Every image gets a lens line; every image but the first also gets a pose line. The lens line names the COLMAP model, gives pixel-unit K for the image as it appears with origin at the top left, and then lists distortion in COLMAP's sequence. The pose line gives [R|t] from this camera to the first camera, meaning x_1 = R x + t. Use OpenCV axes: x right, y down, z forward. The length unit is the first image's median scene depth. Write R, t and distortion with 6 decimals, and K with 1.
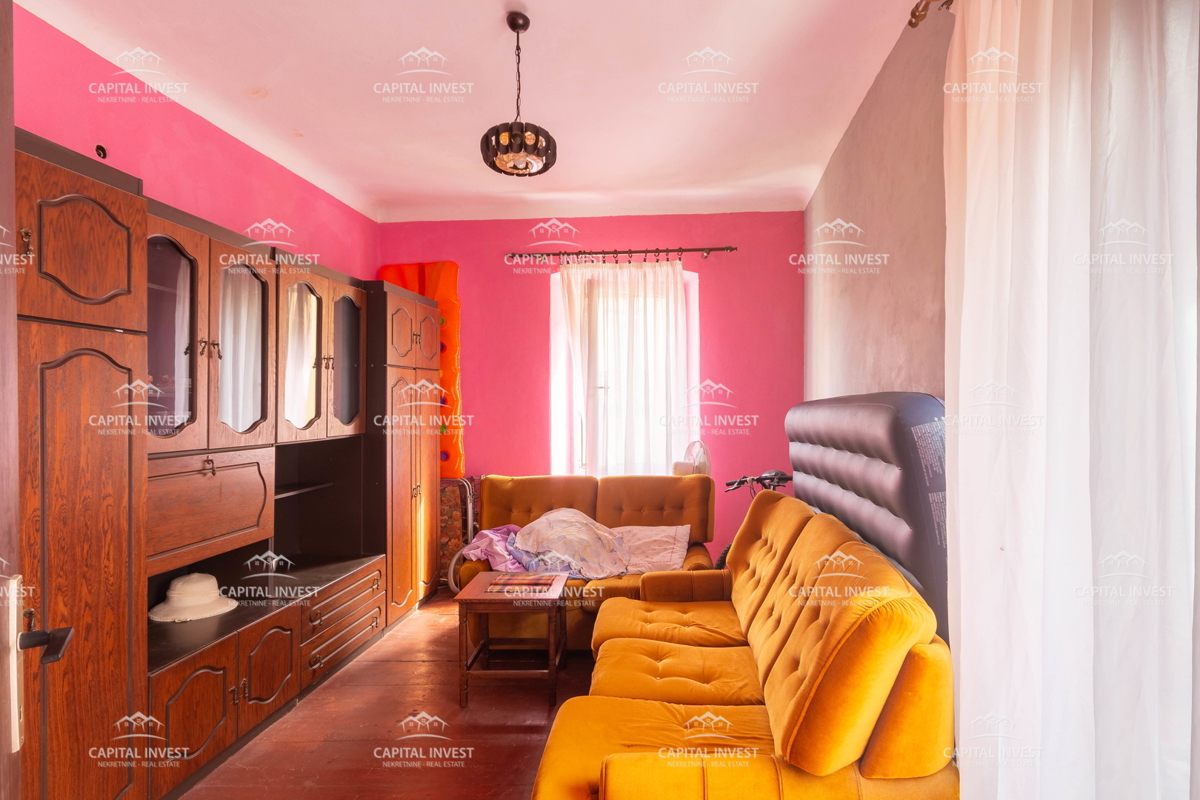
lens RADIAL K [[612.6, 0, 603.4], [0, 612.6, 401.3], [0, 0, 1]] dist [0.017668, 0.000058]
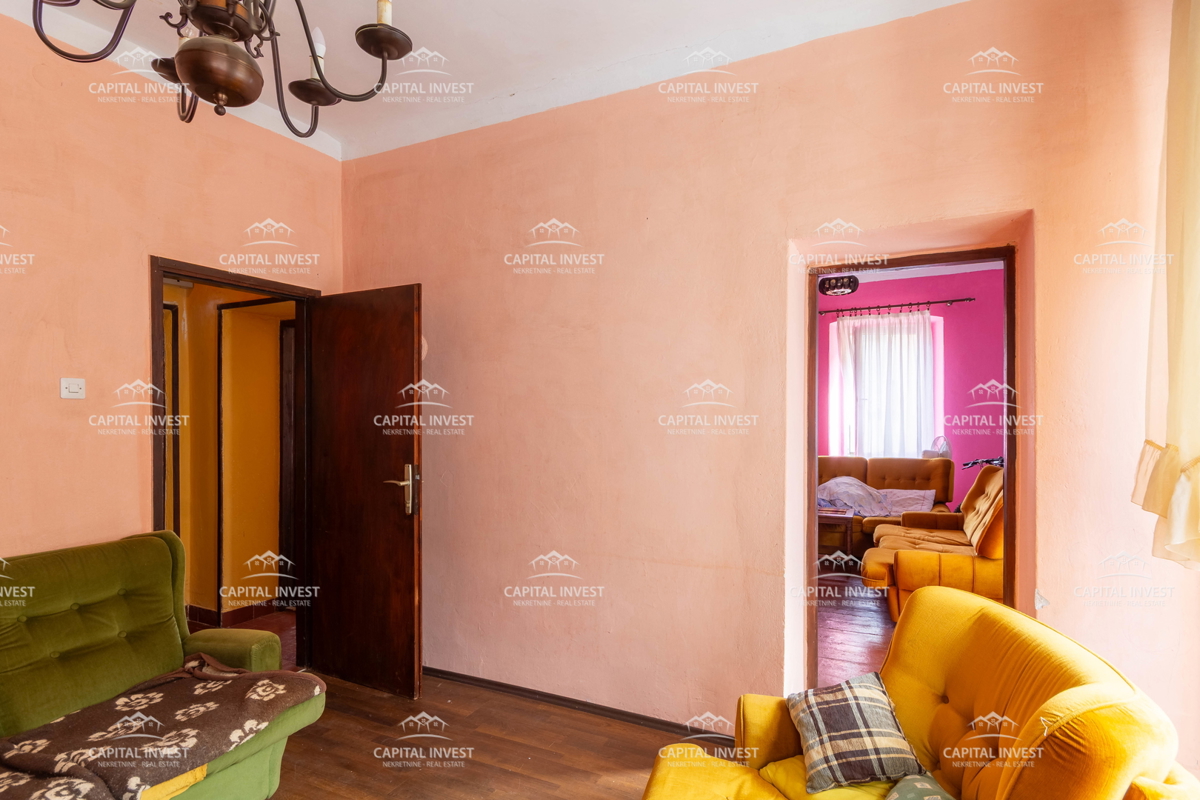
lens RADIAL K [[612.6, 0, 590.4], [0, 612.6, 407.4], [0, 0, 1]] dist [0.017668, 0.000058]
pose [[0.931205, 0.002216, -0.364488, -0.094901], [0.001619, 0.999947, 0.010215, -0.020359], [0.364491, -0.010103, 0.931152, -0.705005]]
